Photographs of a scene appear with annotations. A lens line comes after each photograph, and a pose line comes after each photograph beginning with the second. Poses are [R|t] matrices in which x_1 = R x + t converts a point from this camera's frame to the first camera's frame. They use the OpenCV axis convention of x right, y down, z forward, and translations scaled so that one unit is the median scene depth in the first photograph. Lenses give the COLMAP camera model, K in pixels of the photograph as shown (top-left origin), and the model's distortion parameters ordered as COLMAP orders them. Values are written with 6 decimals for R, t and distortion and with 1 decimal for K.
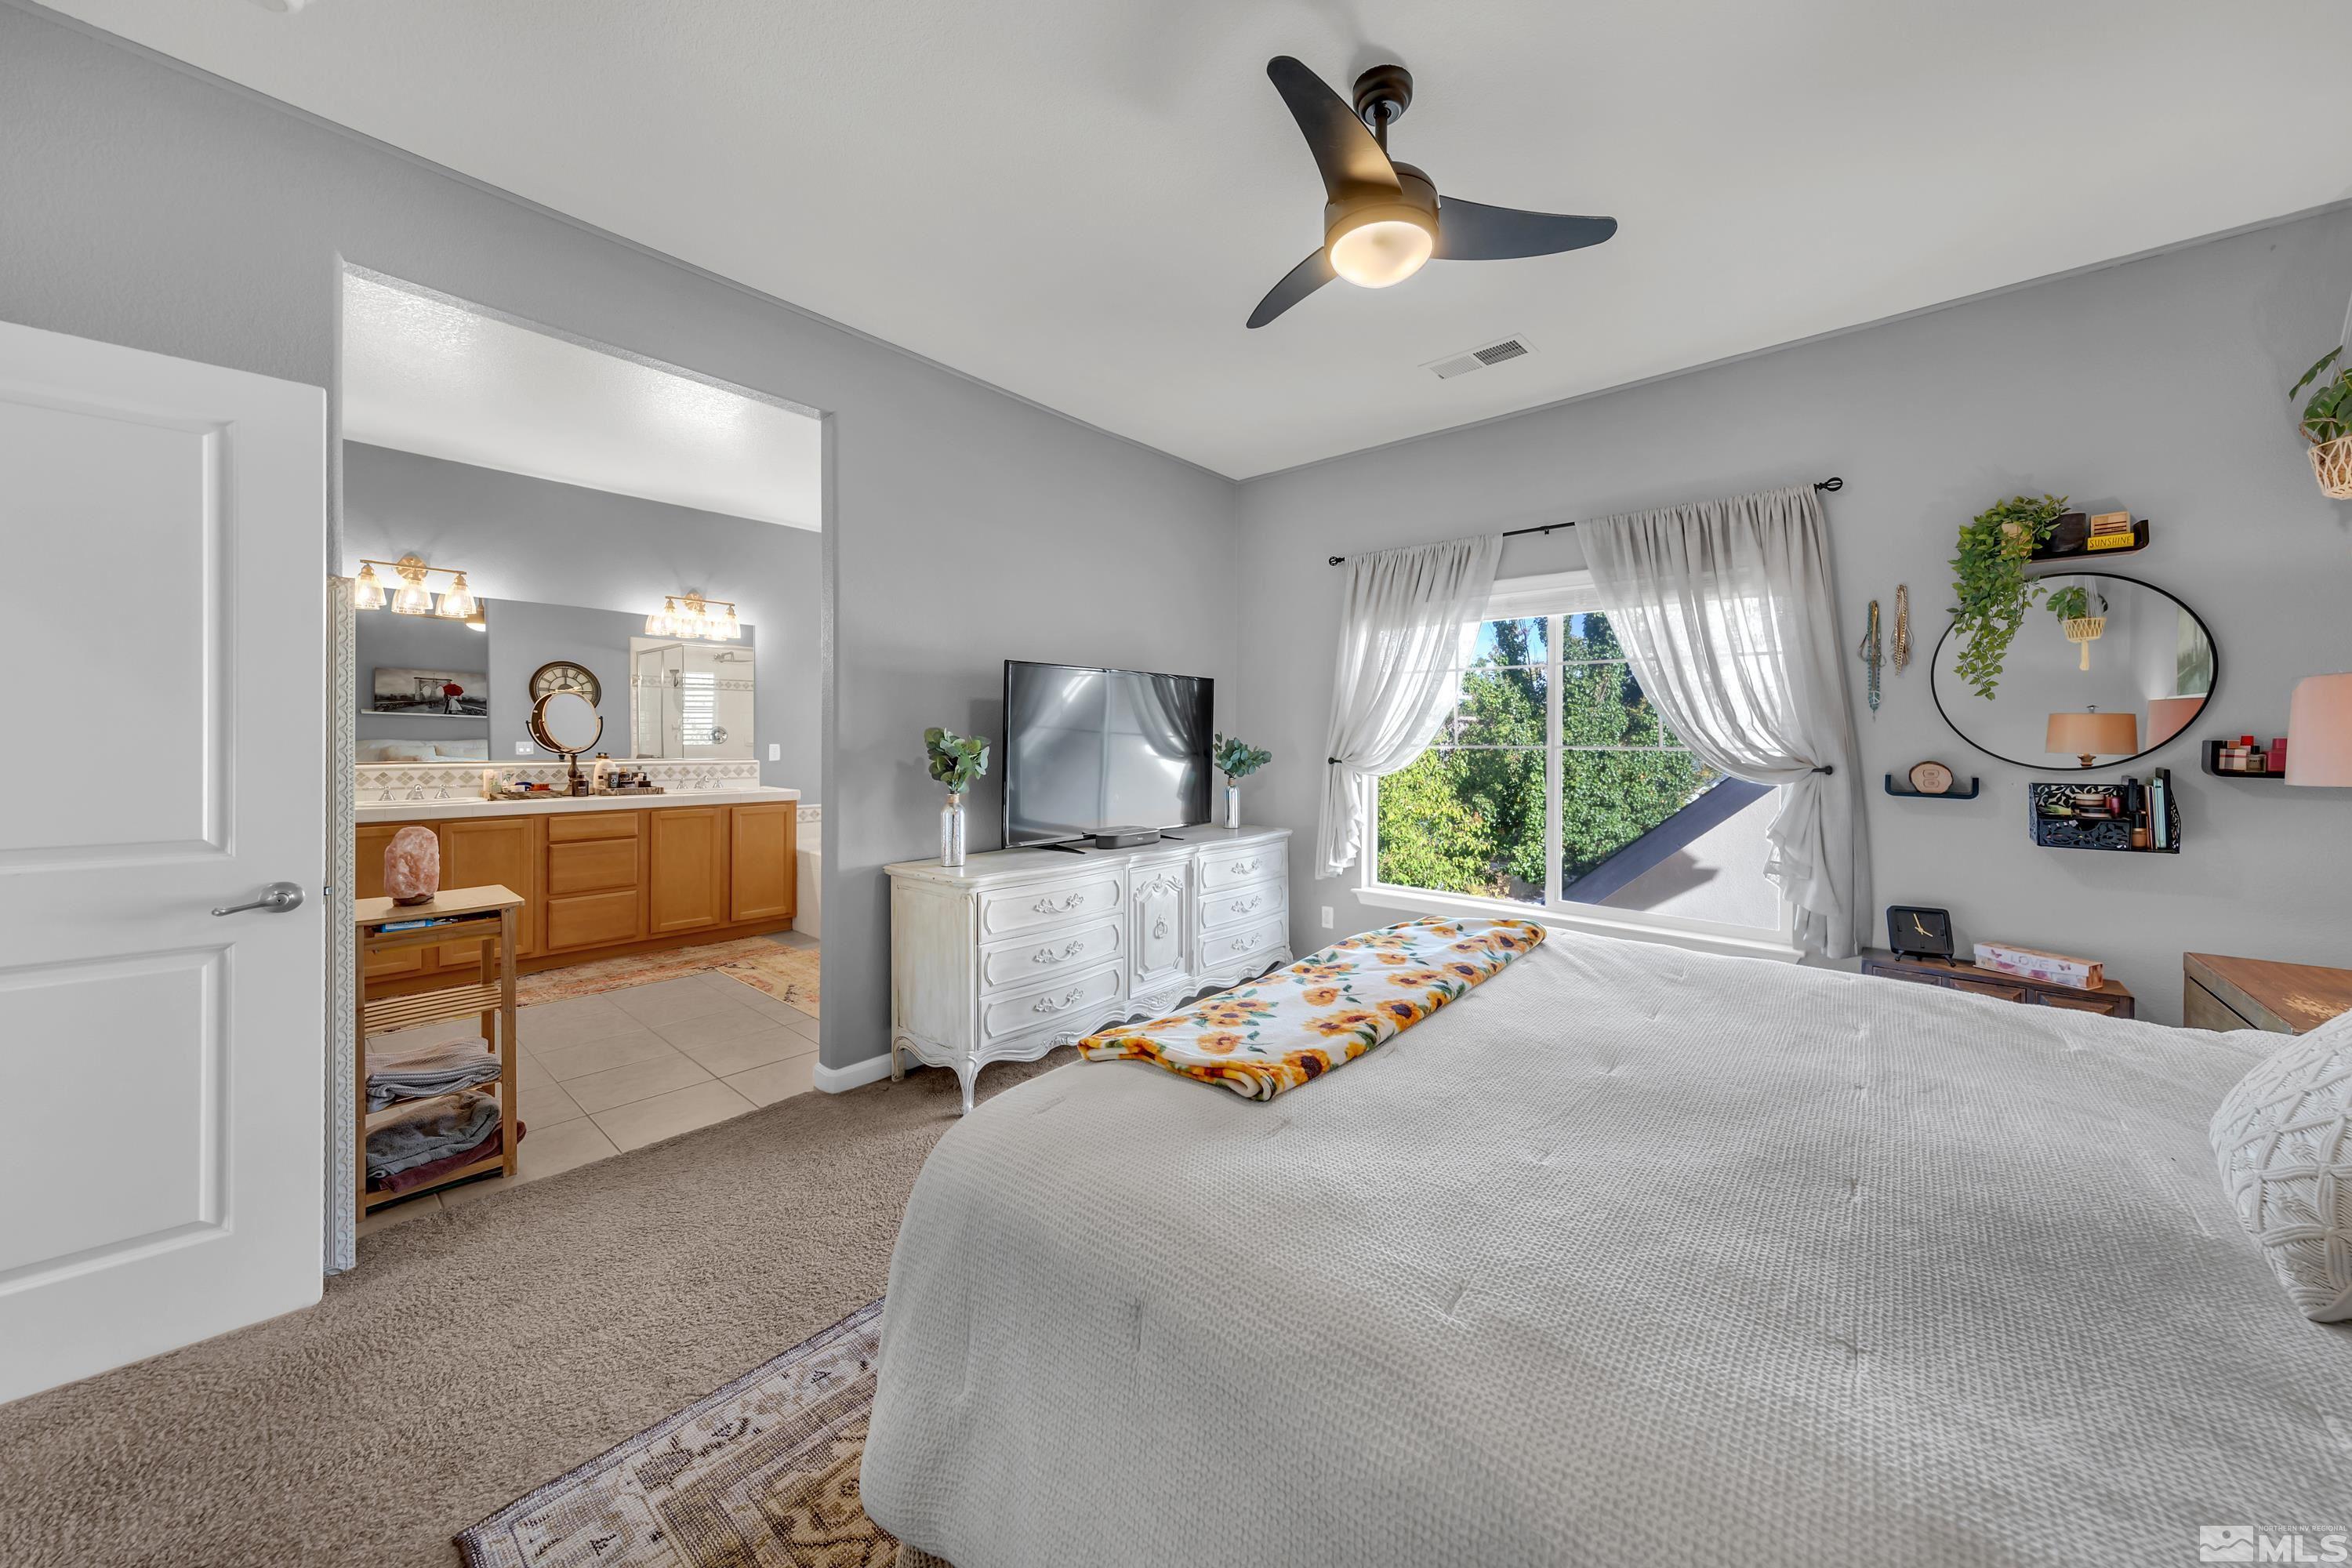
lens RADIAL K [[818.1, 0, 1202.7], [0, 818.1, 732.0], [0, 0, 1]] dist [0.000848, 0.000047]
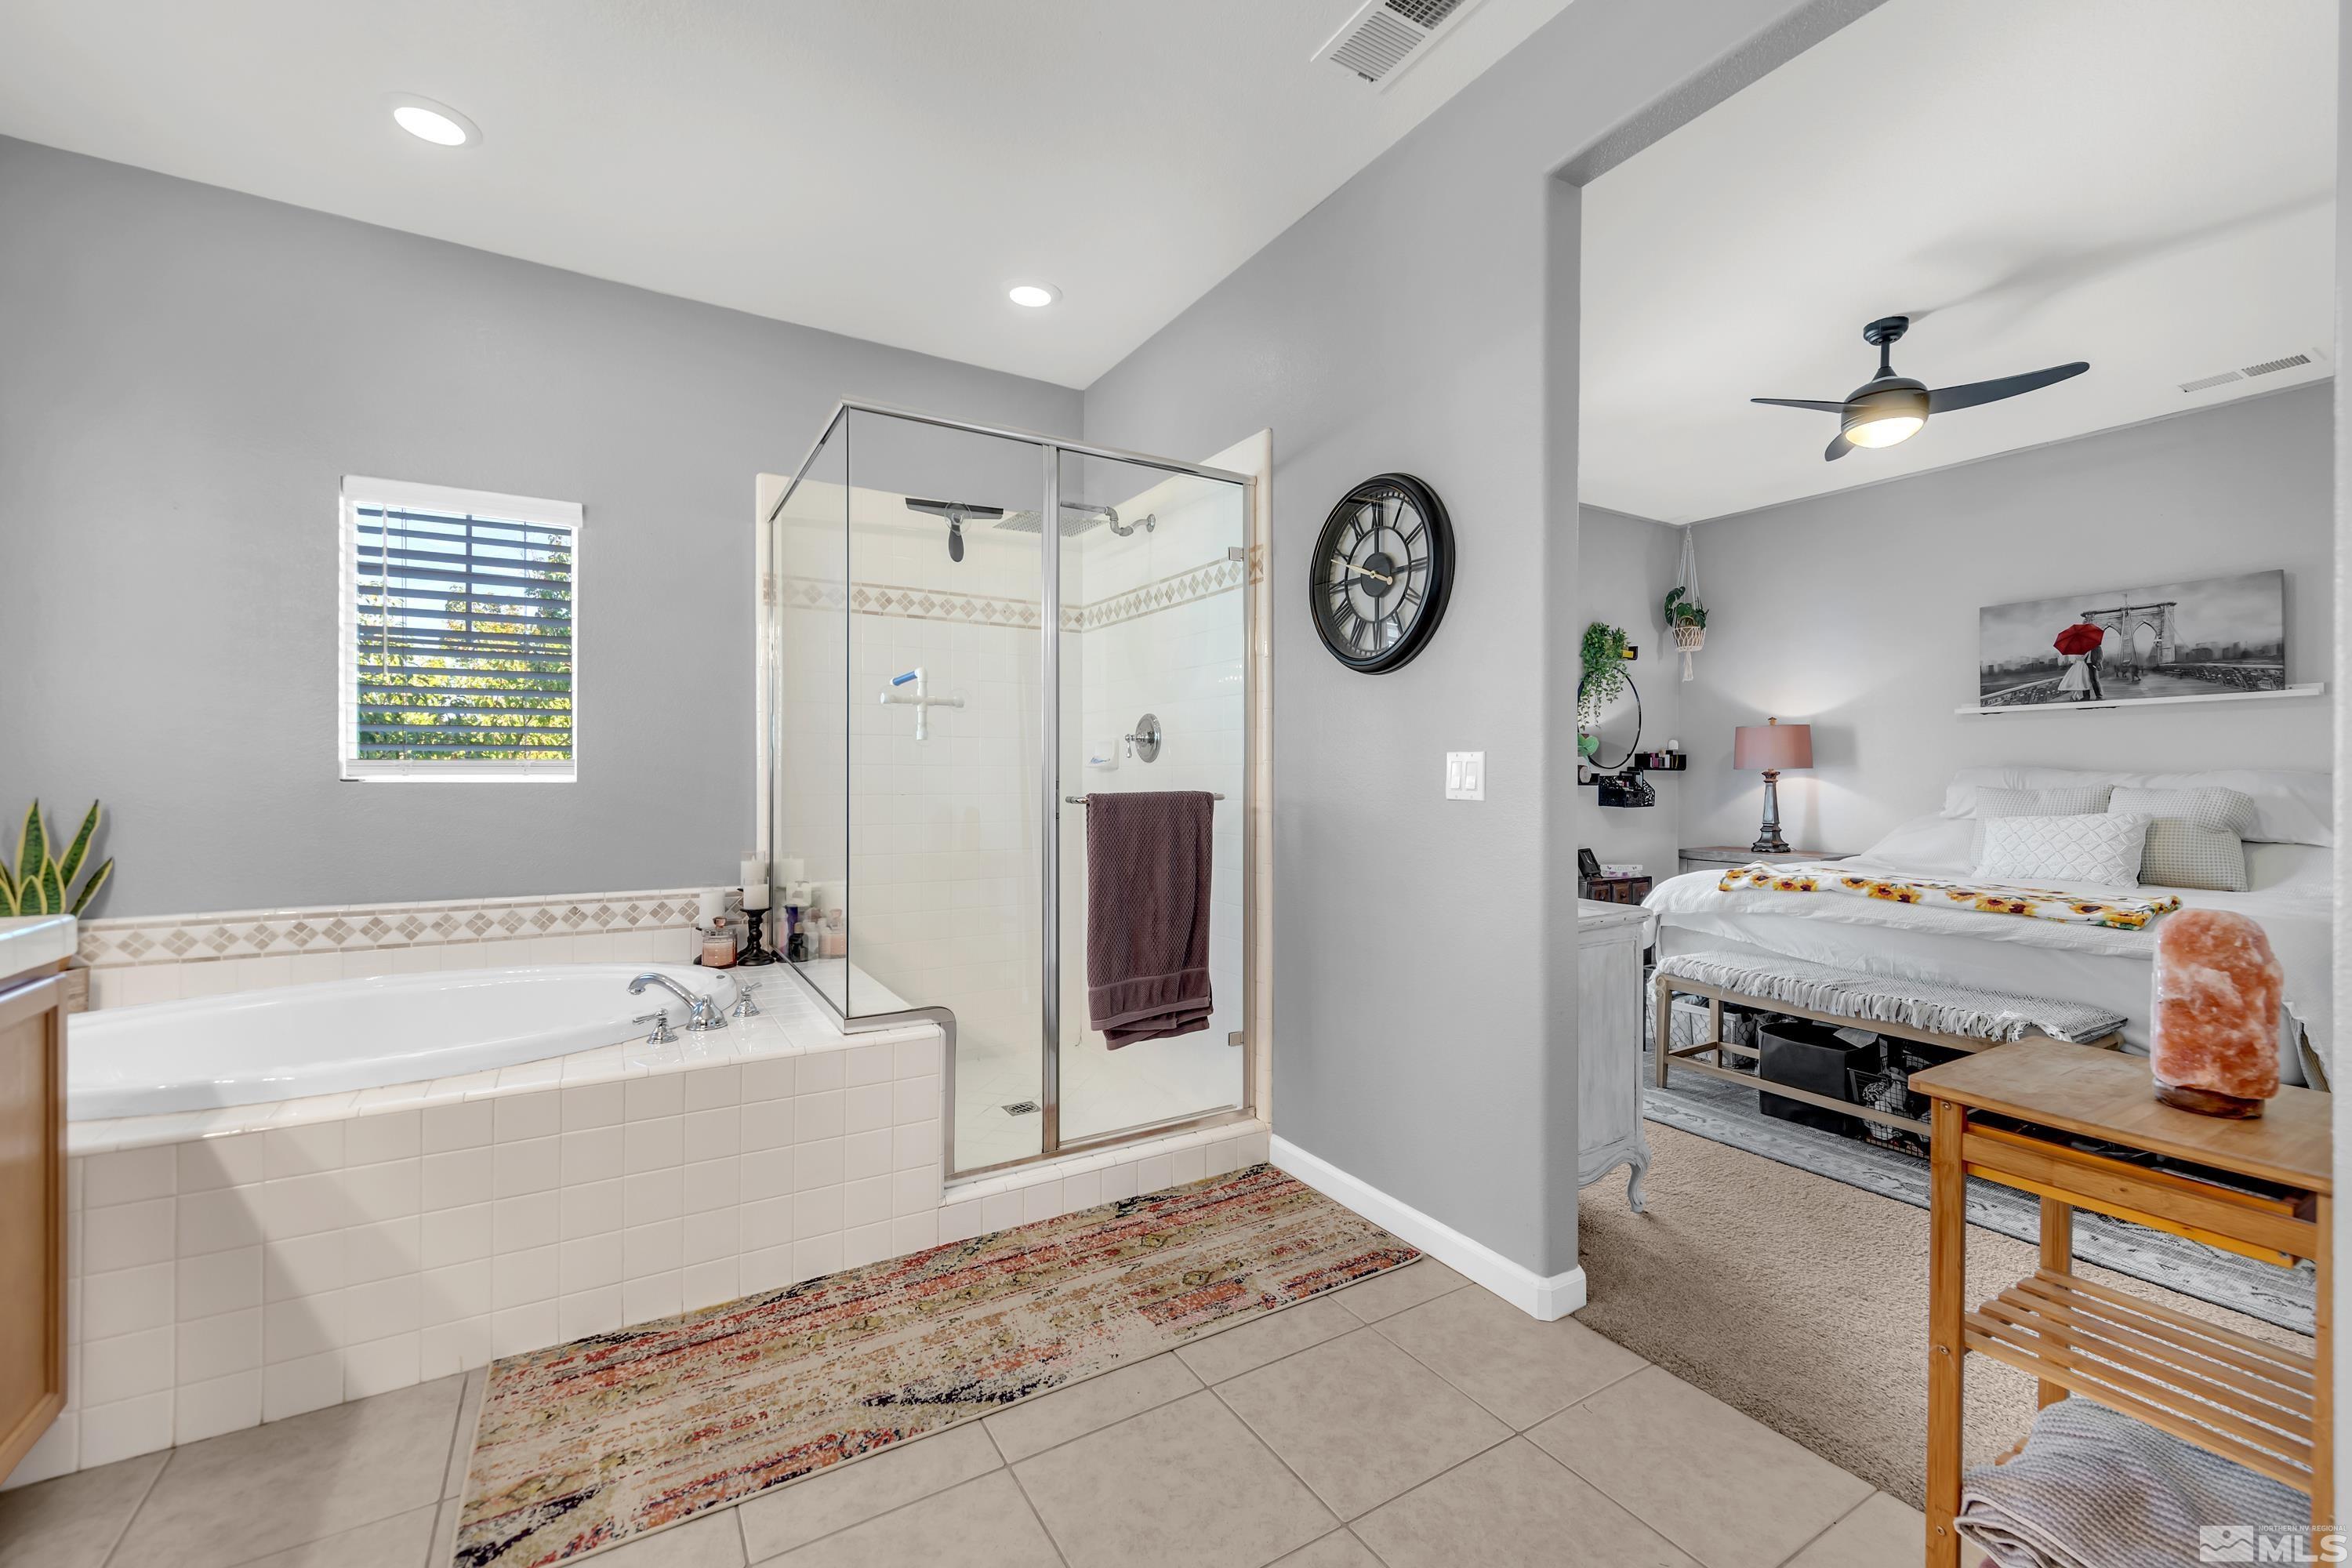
lens RADIAL K [[968.6, 0, 1201.2], [0, 968.6, 782.3], [0, 0, 1]] dist [0.004417, -0.000291]
pose [[0.307733, -0.012453, 0.951391, -1.281400], [-0.005138, 0.999878, 0.014750, 0.044542], [-0.951459, -0.009427, 0.307631, 1.097685]]
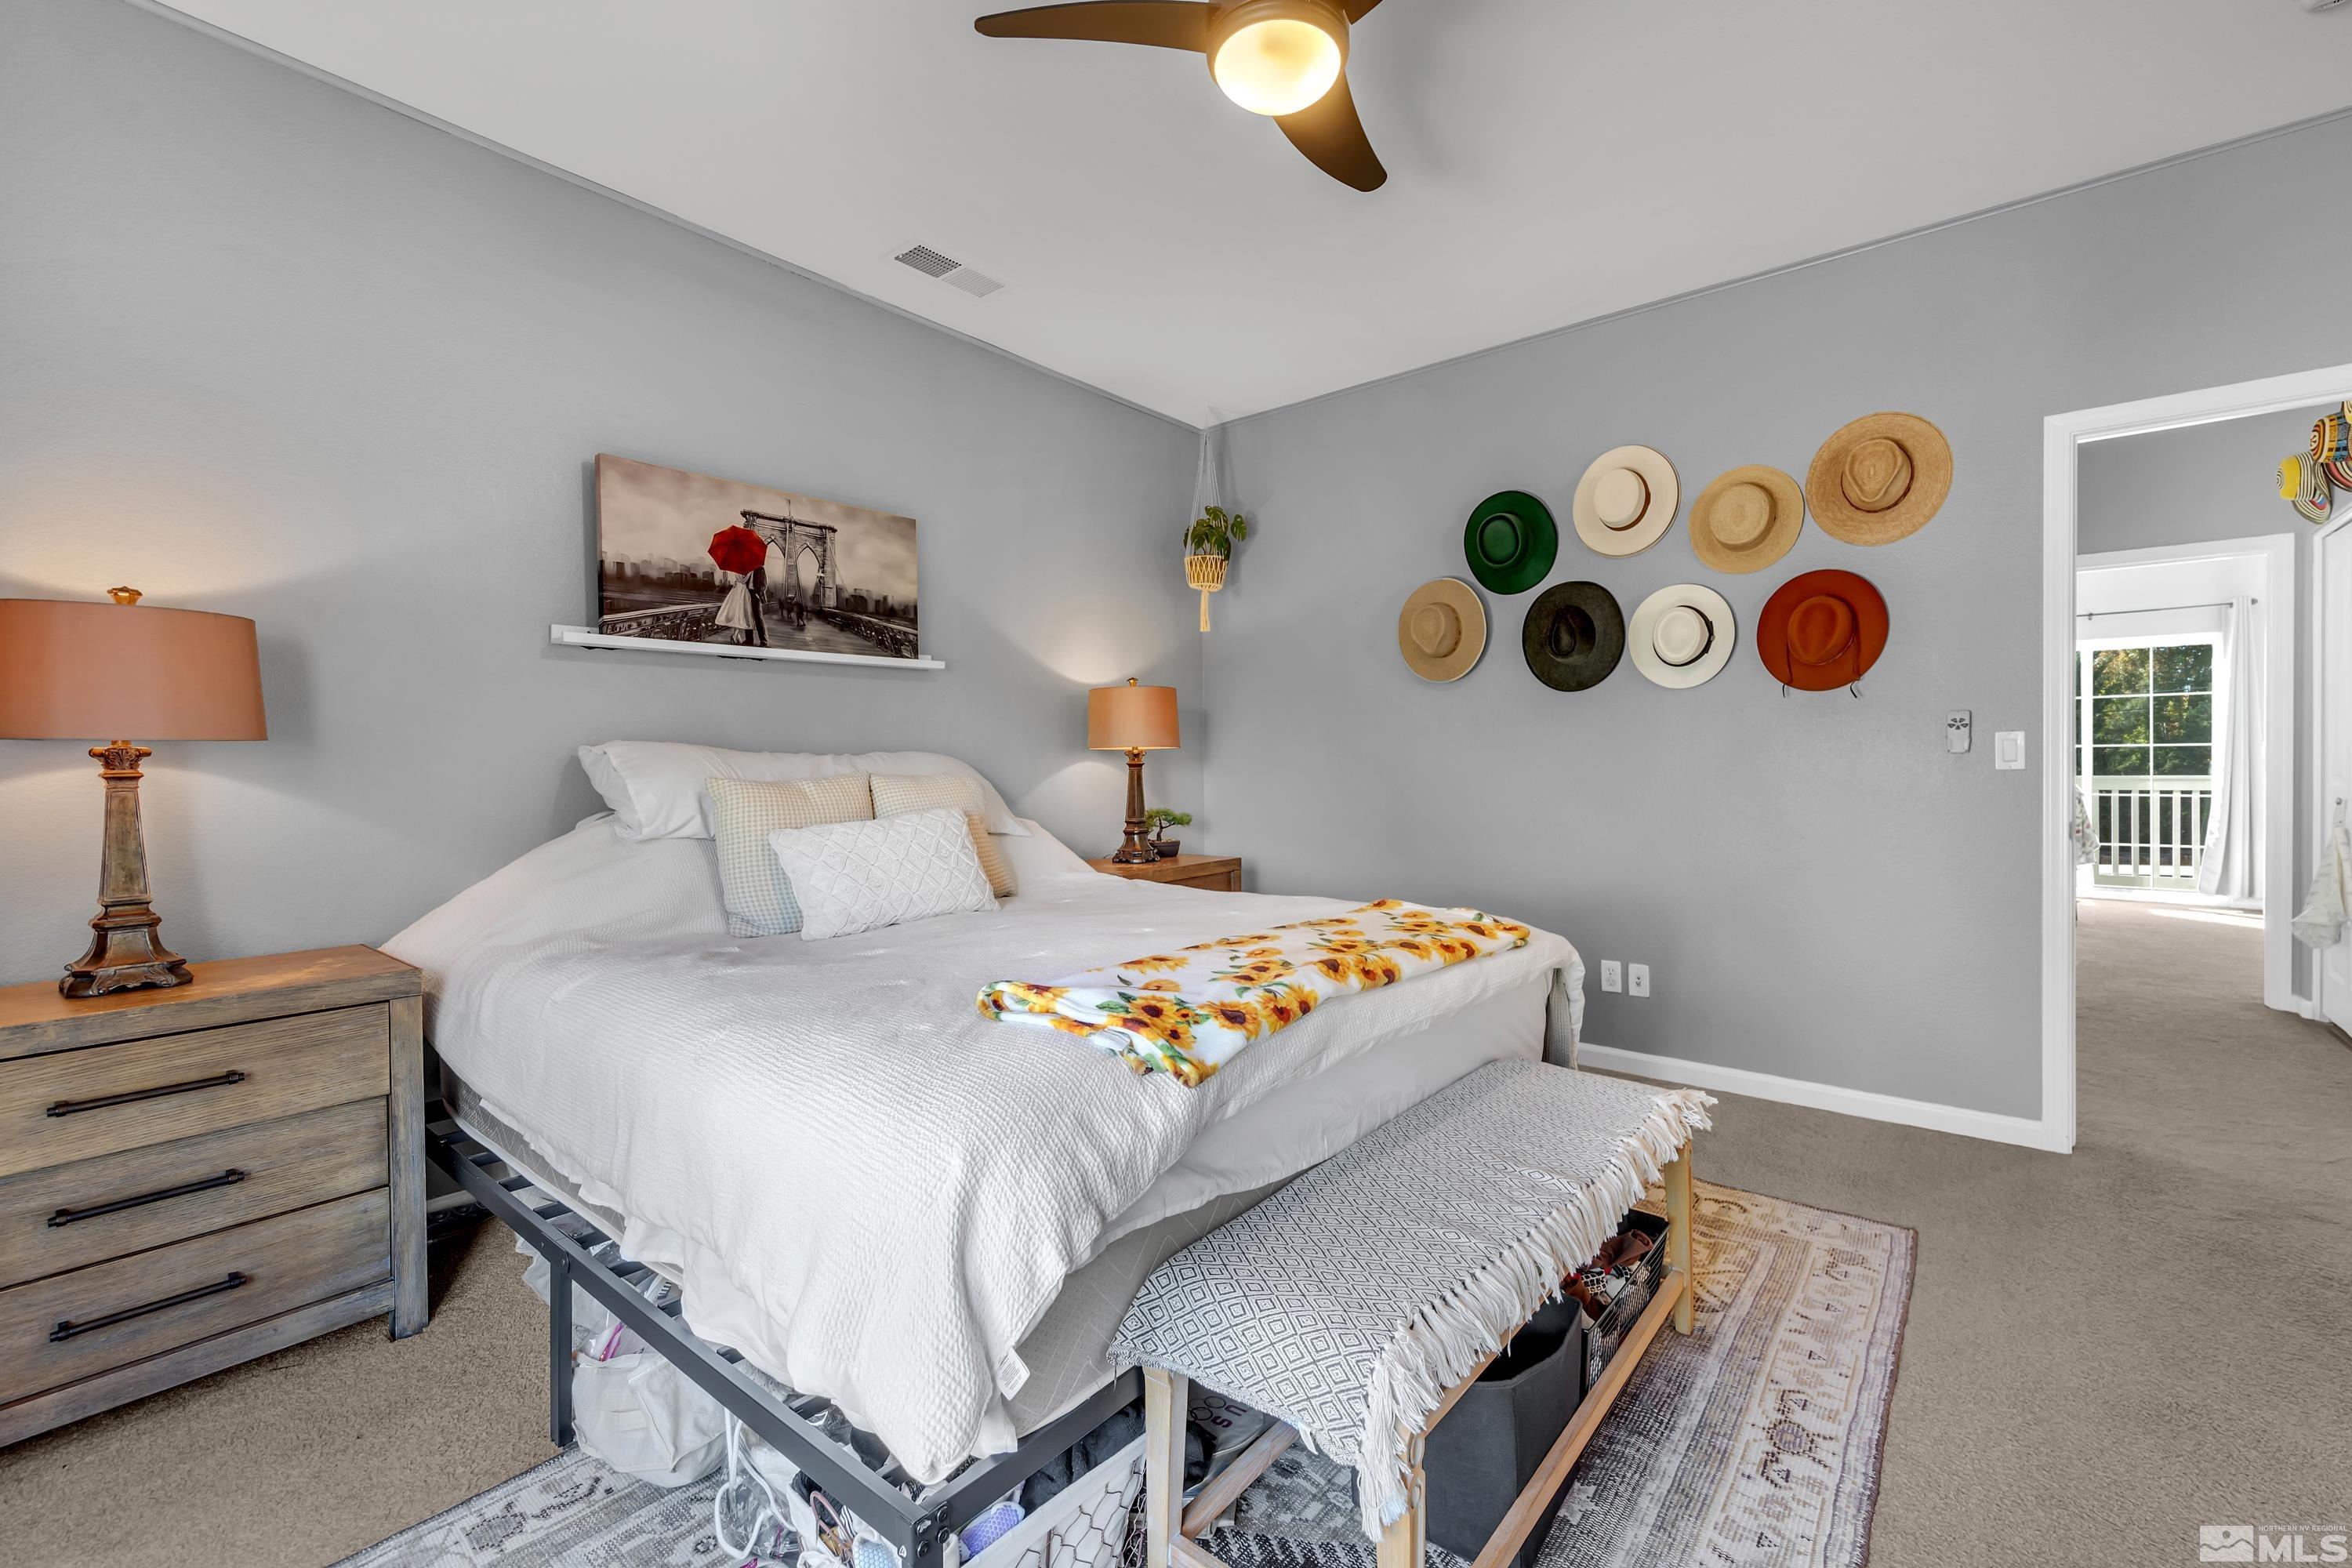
lens RADIAL K [[985.5, 0, 1200.7], [0, 985.5, 776.1], [0, 0, 1]] dist [0.001552, -0.000068]
pose [[-0.999751, 0.001074, -0.022288, 0.208702], [0.000884, 0.999963, 0.008538, 0.059549], [0.022297, 0.008516, -0.999715, 1.288015]]
